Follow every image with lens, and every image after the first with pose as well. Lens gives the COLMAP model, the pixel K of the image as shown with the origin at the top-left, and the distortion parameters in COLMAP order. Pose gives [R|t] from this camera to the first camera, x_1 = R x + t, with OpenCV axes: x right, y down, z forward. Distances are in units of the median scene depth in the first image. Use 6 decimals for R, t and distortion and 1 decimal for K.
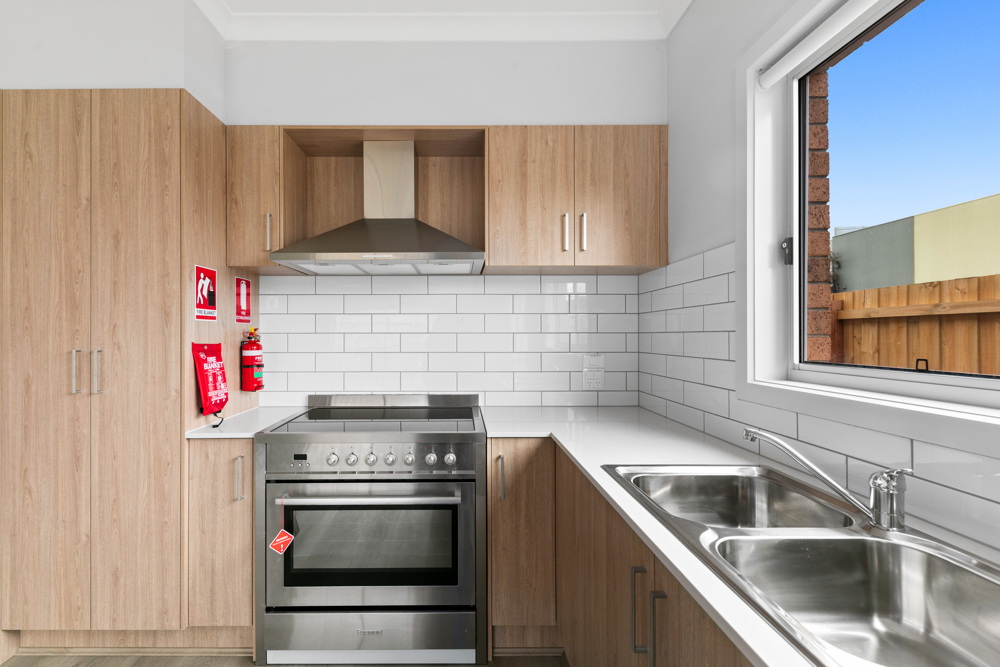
lens RADIAL K [[404.6, 0, 472.7], [0, 404.6, 332.1], [0, 0, 1]] dist [0.000501, 0.000110]
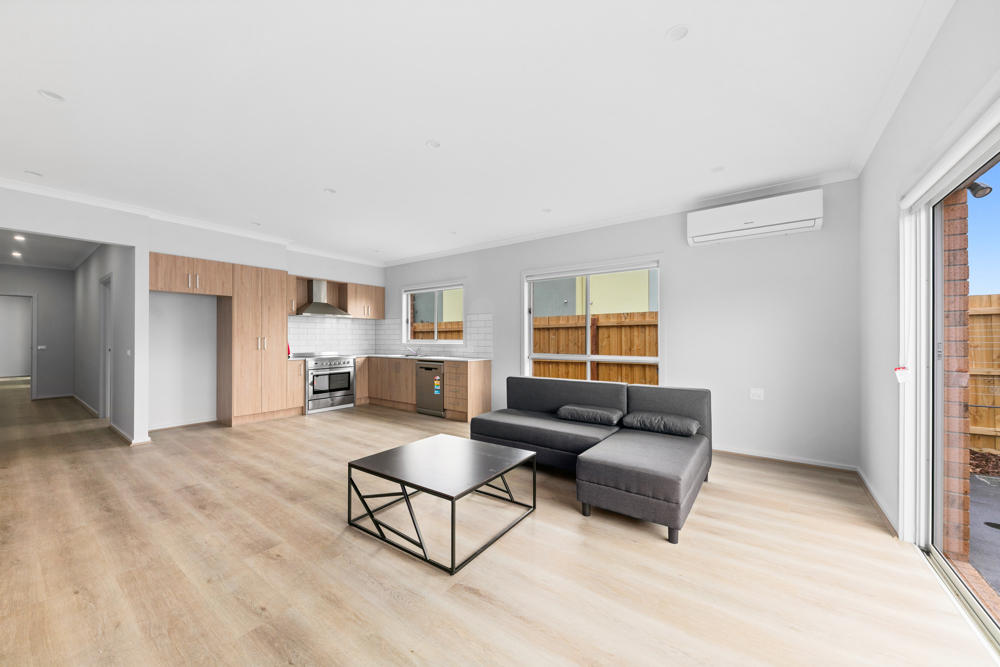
lens RADIAL K [[377.0, 0, 496.8], [0, 377.0, 337.6], [0, 0, 1]] dist [0.012672, -0.000355]
pose [[0.579711, -0.000242, 0.814822, -2.524185], [-0.008244, 0.999947, 0.006162, 0.000426], [-0.814781, -0.010290, 0.579678, -2.775389]]
